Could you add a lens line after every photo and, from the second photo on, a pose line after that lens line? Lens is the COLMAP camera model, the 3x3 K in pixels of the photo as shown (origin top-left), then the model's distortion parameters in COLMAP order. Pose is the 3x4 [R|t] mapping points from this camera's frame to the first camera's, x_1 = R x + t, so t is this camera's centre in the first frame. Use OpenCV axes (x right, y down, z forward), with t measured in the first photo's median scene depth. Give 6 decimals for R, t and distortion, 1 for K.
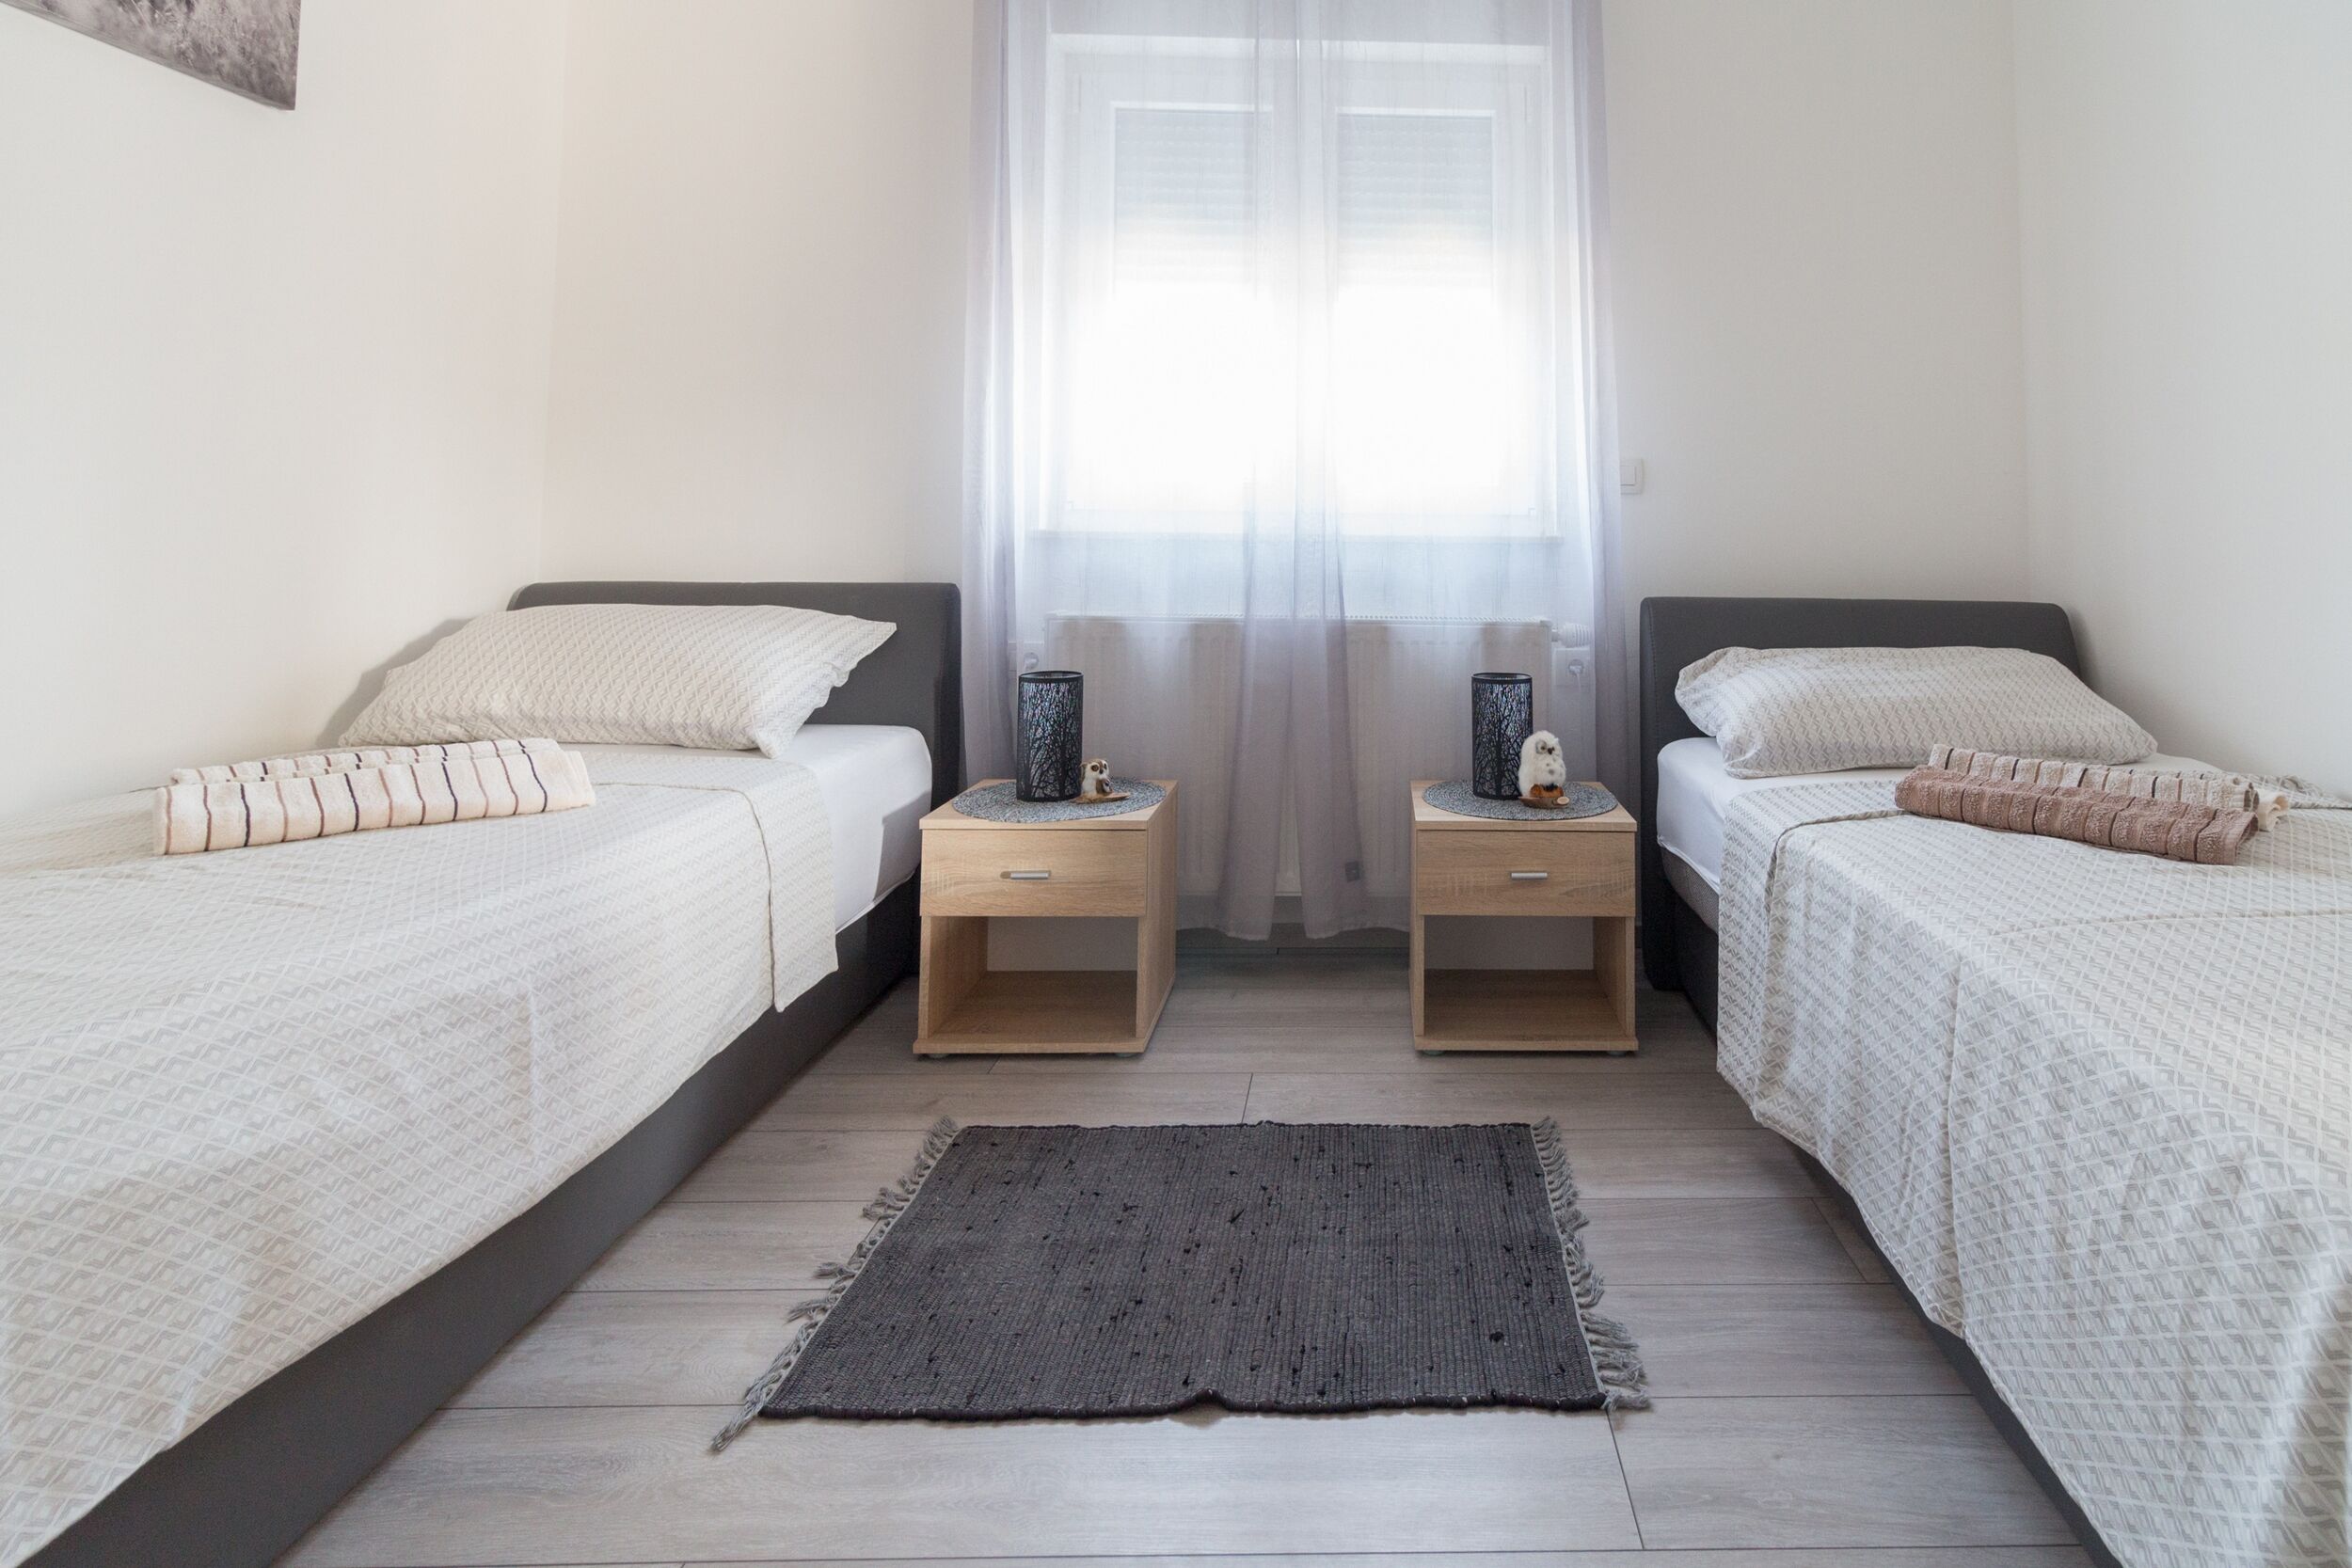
lens RADIAL K [[1117.1, 0, 1176.4], [0, 1117.1, 470.7], [0, 0, 1]] dist [0.002091, -0.000213]
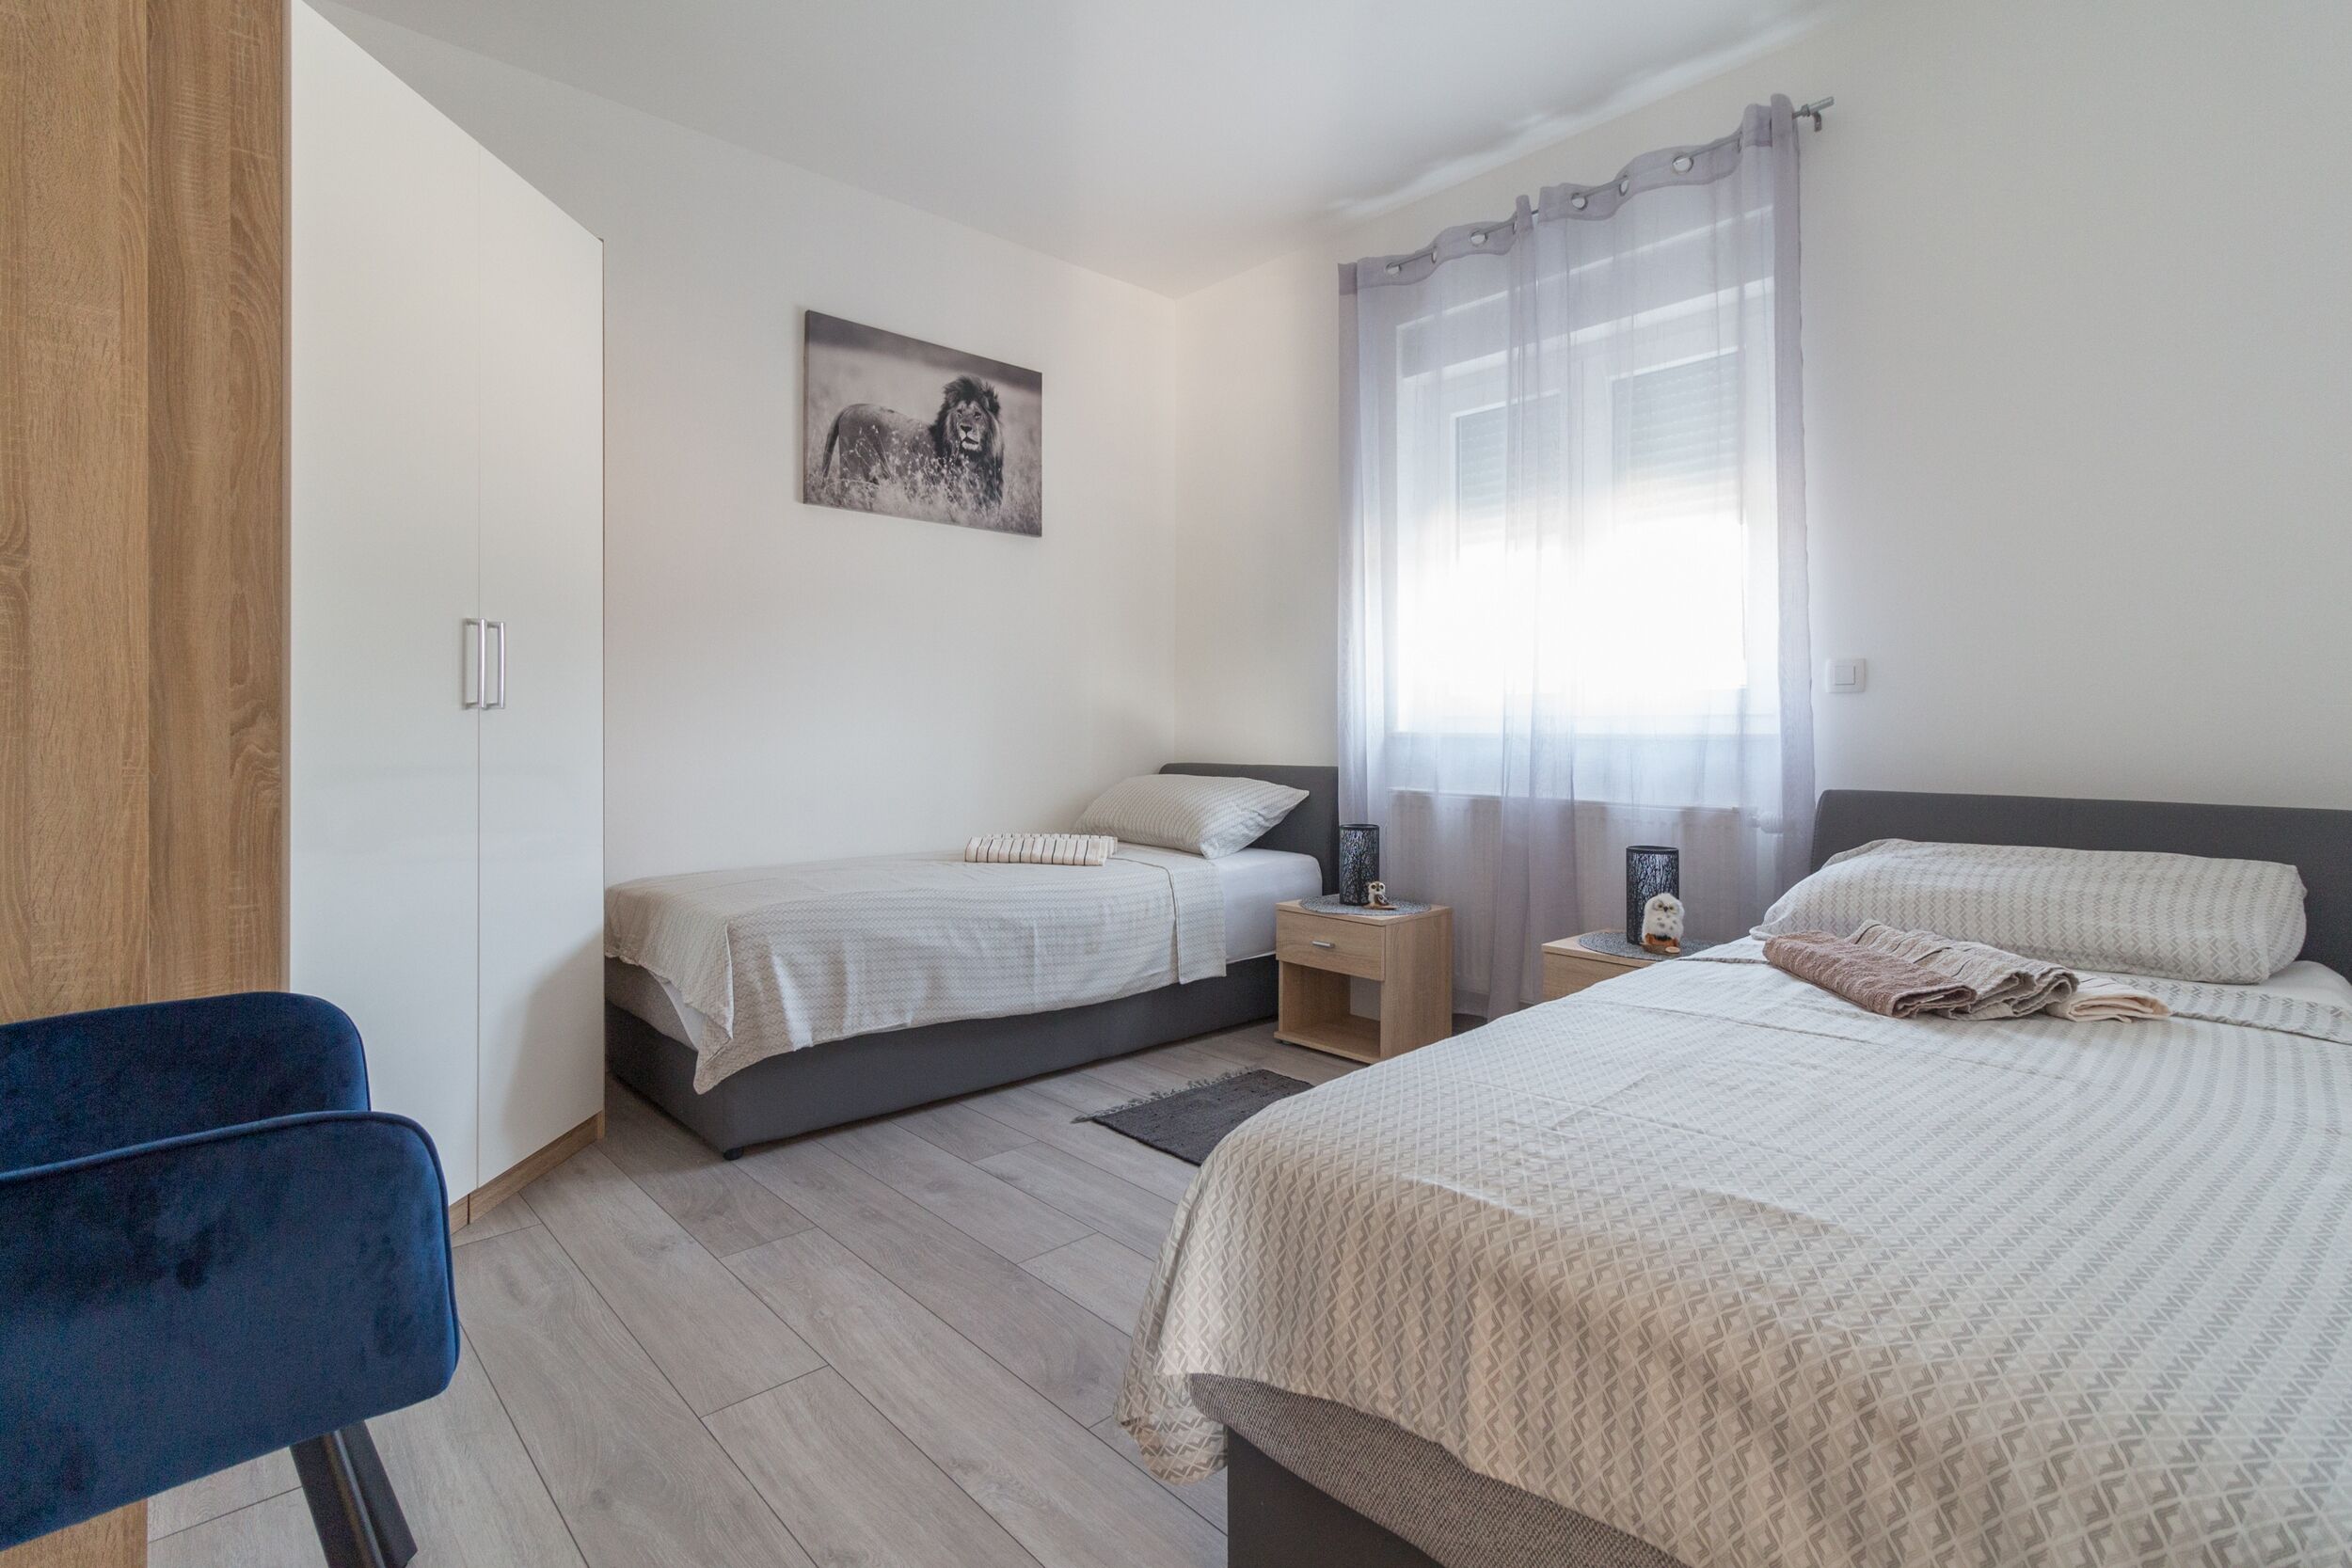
lens RADIAL K [[1162.8, 0, 1161.8], [0, 1162.8, 742.0], [0, 0, 1]] dist [0.001247, 0.000096]
pose [[0.633763, -0.001979, -0.773525, 0.974659], [0.049463, 0.998054, 0.037973, -0.006664], [0.771944, -0.062326, 0.632627, -0.218415]]
